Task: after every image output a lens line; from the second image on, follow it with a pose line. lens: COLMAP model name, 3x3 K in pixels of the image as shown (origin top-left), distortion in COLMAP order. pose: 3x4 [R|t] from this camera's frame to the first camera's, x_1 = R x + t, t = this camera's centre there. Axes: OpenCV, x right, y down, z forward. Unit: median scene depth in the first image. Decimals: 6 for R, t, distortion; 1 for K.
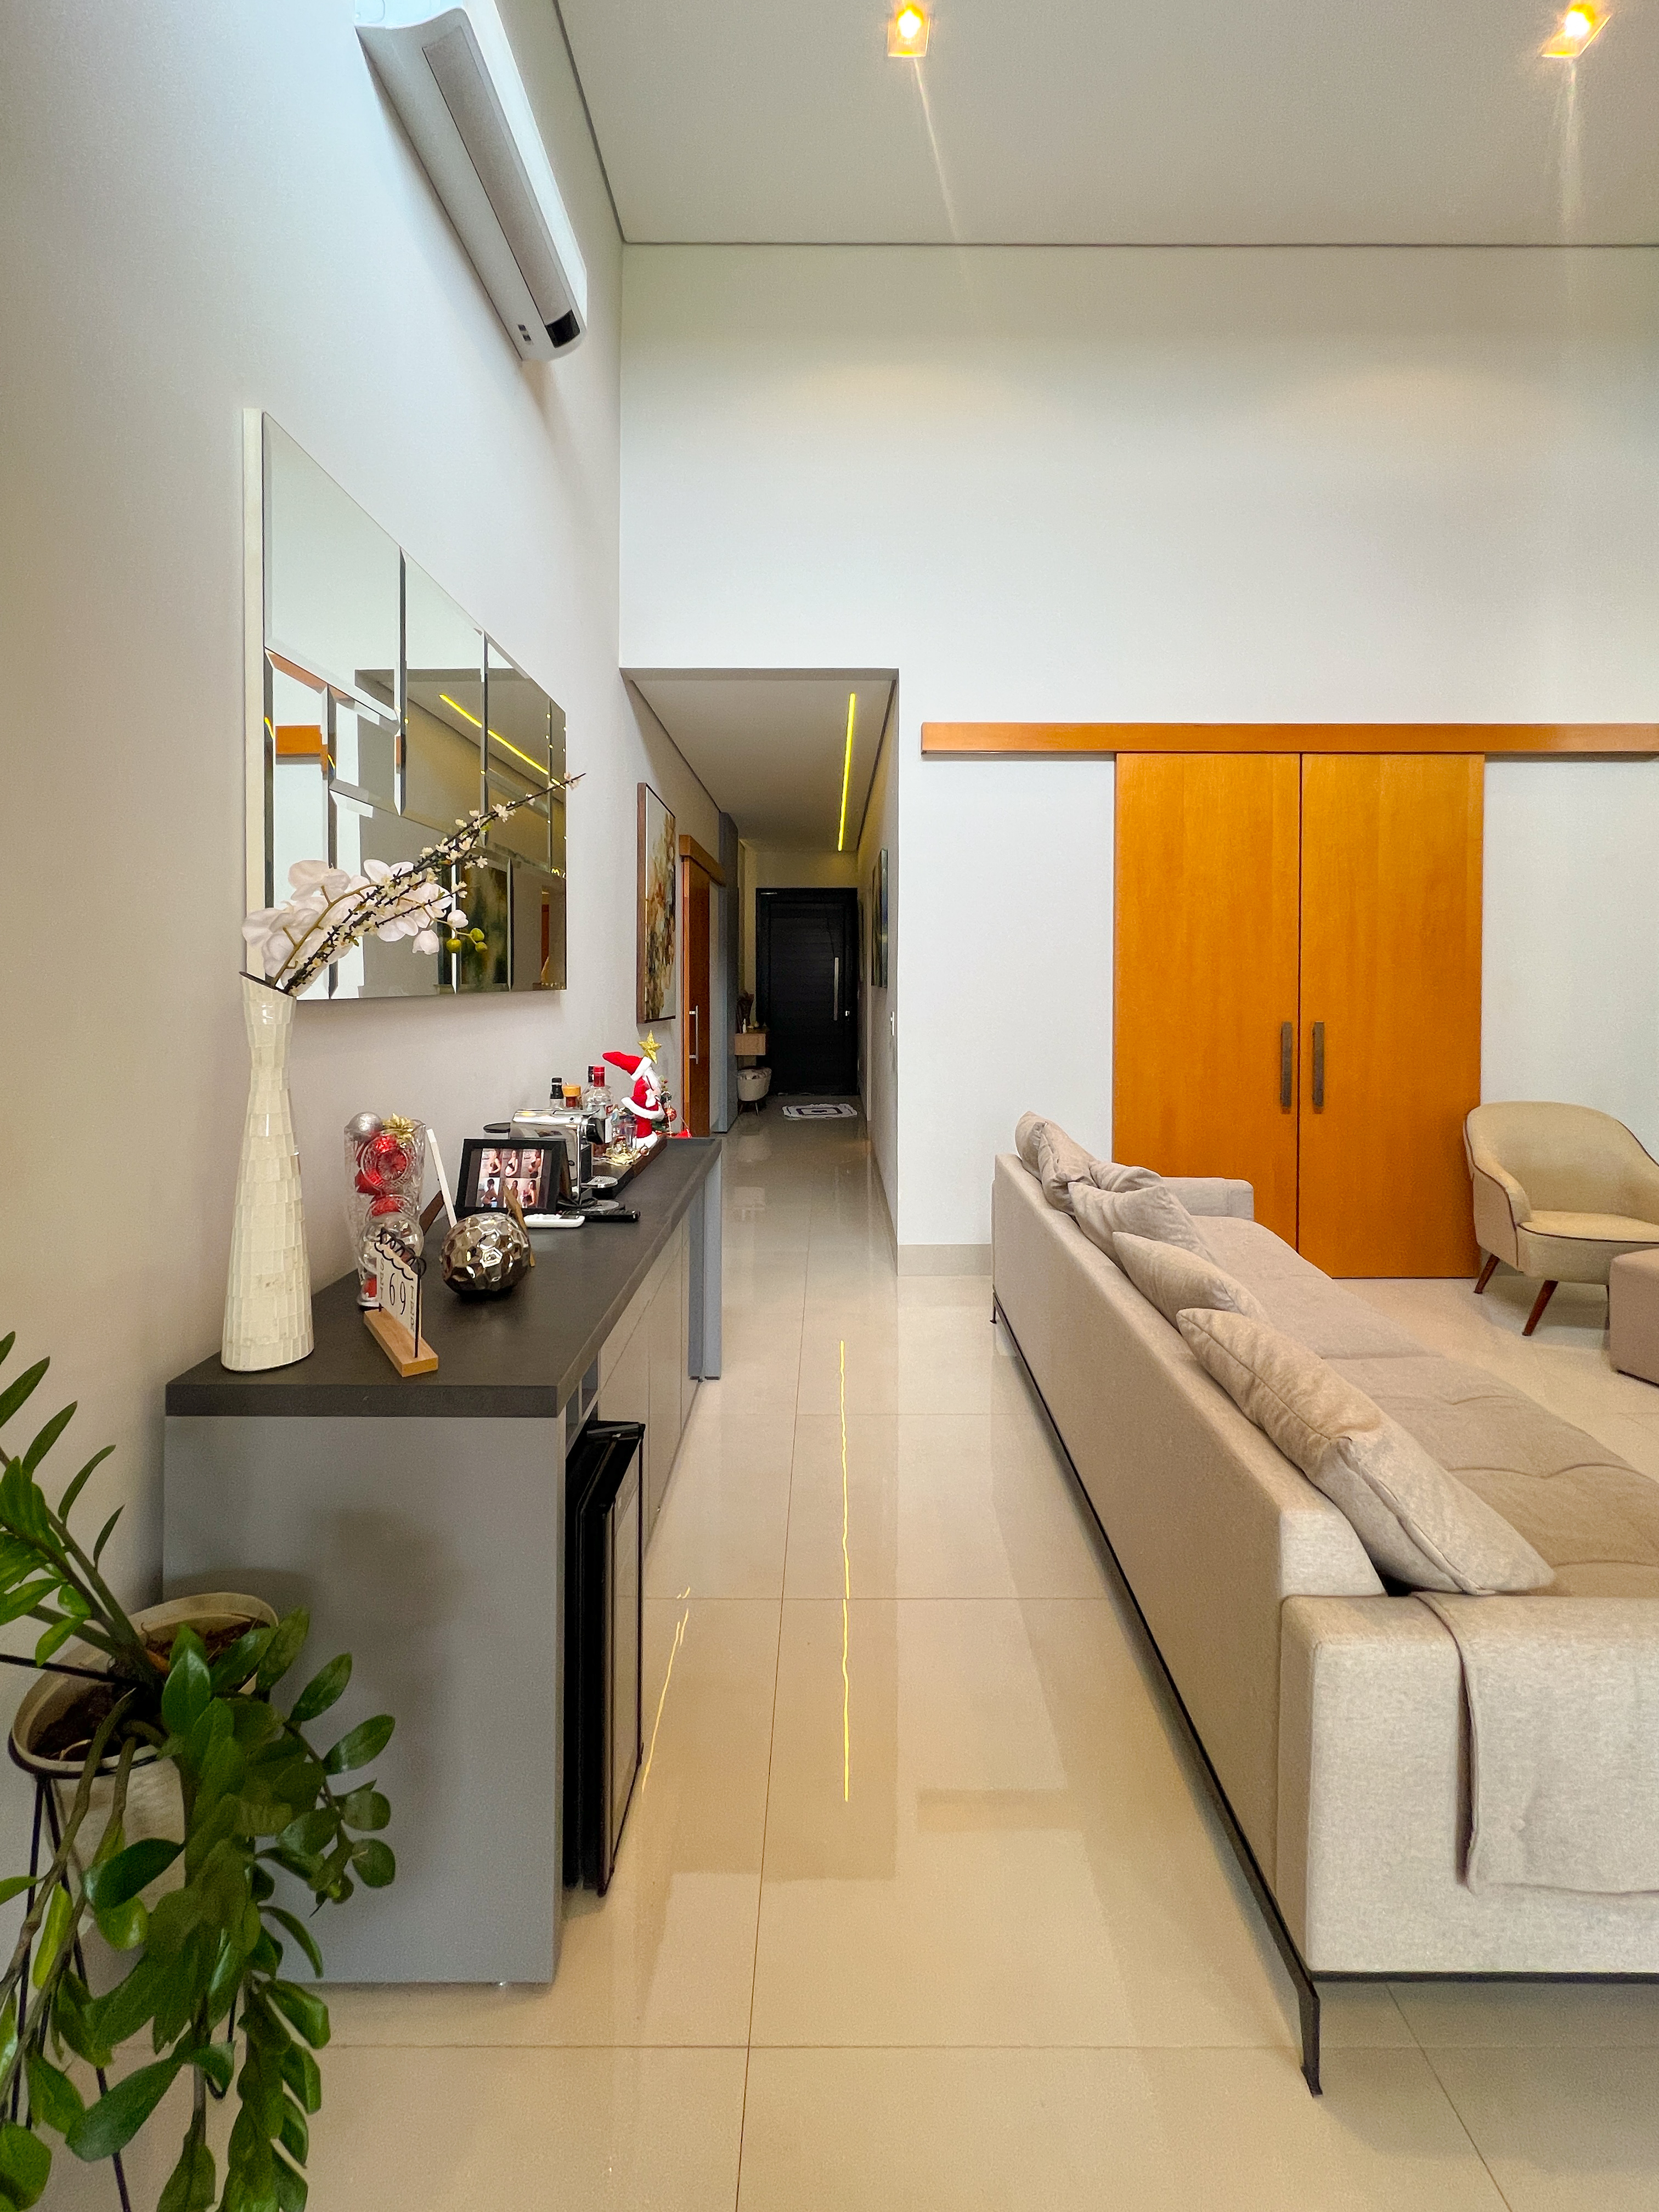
lens RADIAL K [[909.5, 0, 772.7], [0, 909.5, 1109.2], [0, 0, 1]] dist [-0.002344, 0.001579]
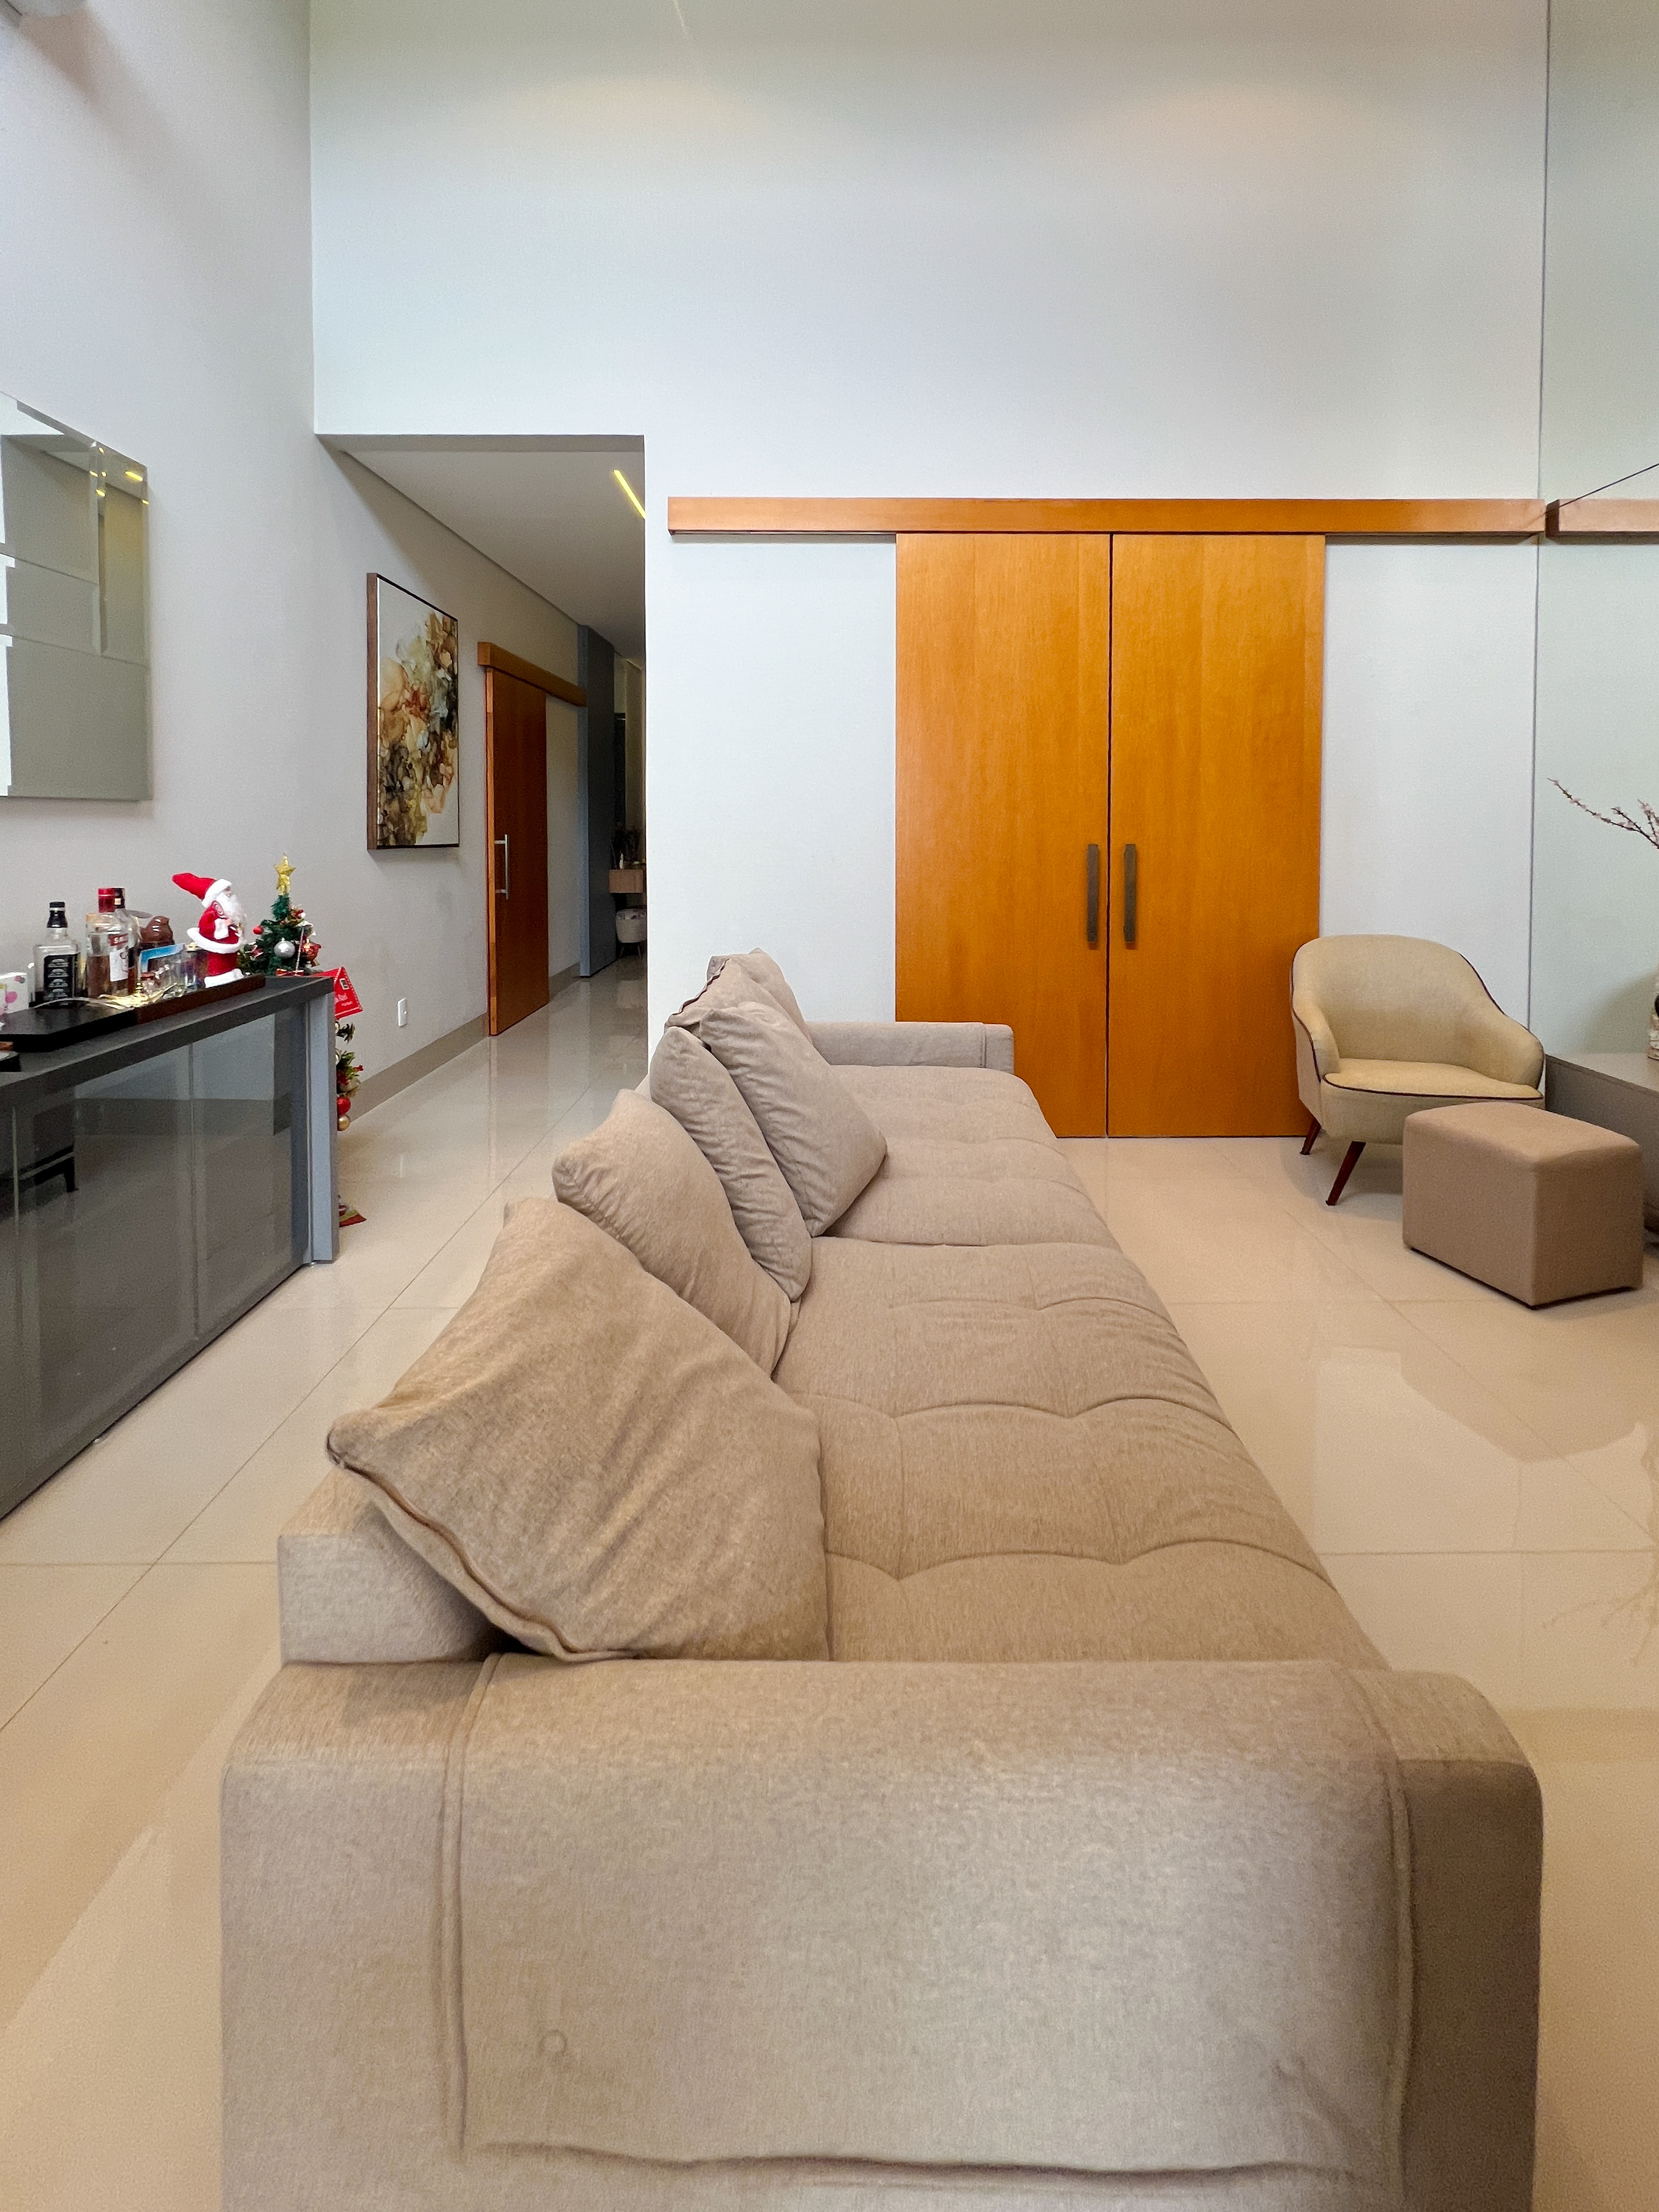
lens RADIAL K [[909.5, 0, 874.6], [0, 909.5, 973.6], [0, 0, 1]] dist [-0.002344, 0.001579]
pose [[0.999984, -0.003014, 0.004722, 0.352822], [0.002942, 0.999881, 0.015163, 0.014129], [-0.004767, -0.015149, 0.999874, 0.130193]]
